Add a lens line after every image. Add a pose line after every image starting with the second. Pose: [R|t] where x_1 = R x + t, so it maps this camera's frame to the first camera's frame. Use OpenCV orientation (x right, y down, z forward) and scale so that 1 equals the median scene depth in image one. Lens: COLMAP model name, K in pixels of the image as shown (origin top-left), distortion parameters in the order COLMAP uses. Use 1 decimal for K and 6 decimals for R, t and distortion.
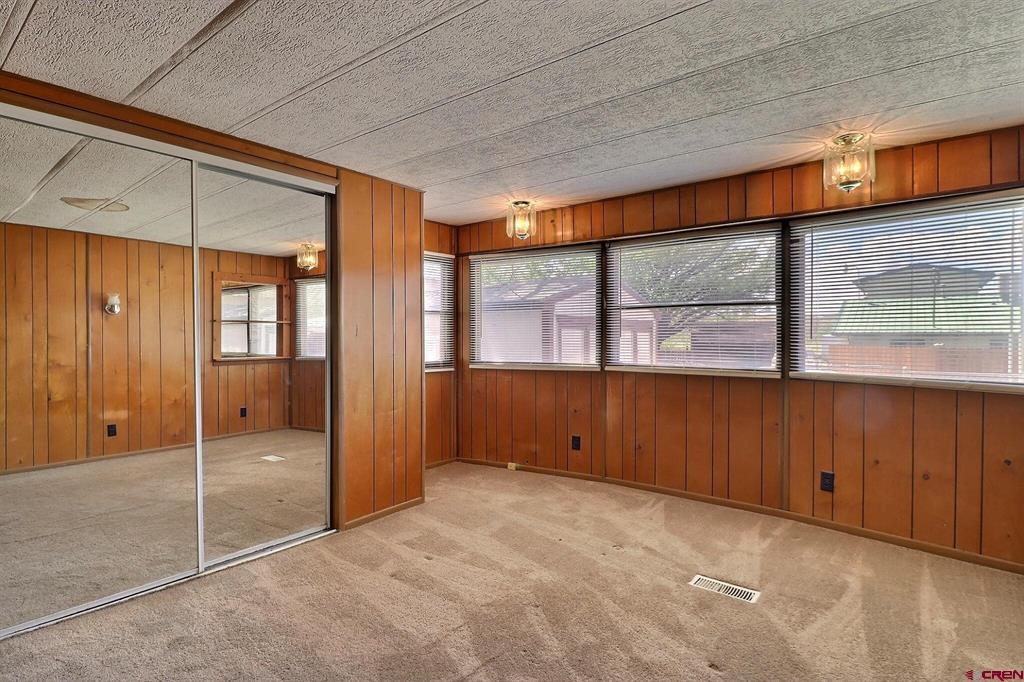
lens RADIAL K [[514.6, 0, 512.0], [0, 514.6, 341.0], [0, 0, 1]] dist [0.000444, 0.000086]
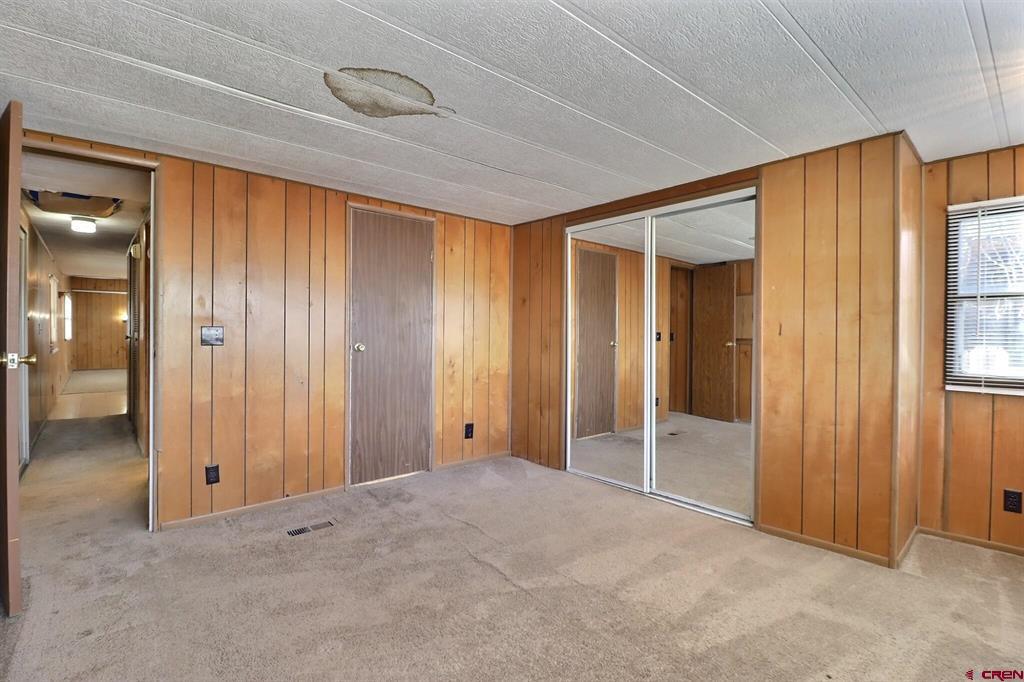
lens RADIAL K [[474.6, 0, 512.0], [0, 474.6, 341.0], [0, 0, 1]] dist [0.001488, -0.011045]
pose [[-0.182786, 0.019129, -0.982967, 0.721813], [-0.006955, 0.999761, 0.020750, -0.014772], [0.983128, 0.010629, -0.182609, 0.767493]]
